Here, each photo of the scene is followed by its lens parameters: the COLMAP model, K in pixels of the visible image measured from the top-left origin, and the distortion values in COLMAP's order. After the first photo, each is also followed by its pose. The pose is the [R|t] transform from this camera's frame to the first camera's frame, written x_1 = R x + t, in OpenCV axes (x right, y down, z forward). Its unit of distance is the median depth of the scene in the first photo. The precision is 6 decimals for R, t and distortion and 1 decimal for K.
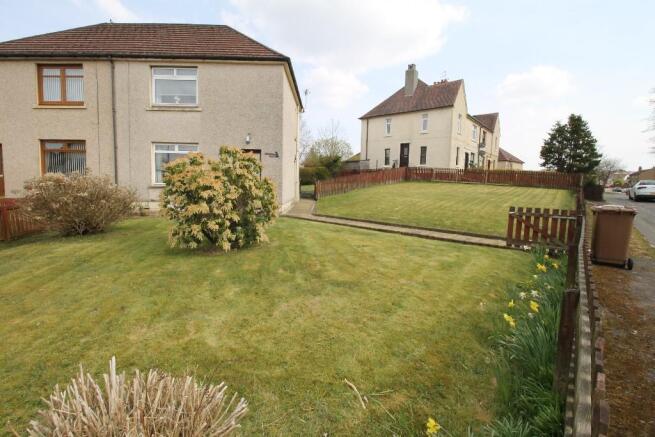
lens RADIAL K [[306.1, 0, 327.1], [0, 306.1, 211.2], [0, 0, 1]] dist [-0.001675, -0.012524]
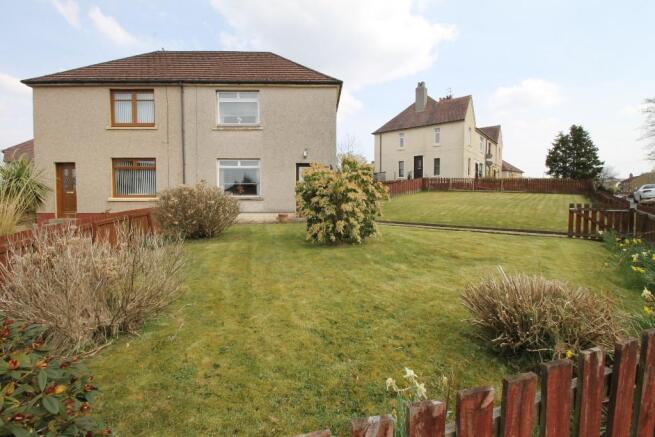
lens RADIAL K [[306.1, 0, 327.1], [0, 306.1, 211.2], [0, 0, 1]] dist [-0.001675, -0.012524]
pose [[0.999555, -0.025156, 0.016046, -0.093236], [0.025886, 0.998557, -0.047041, 0.011533], [-0.014839, 0.047436, 0.998764, -0.044031]]
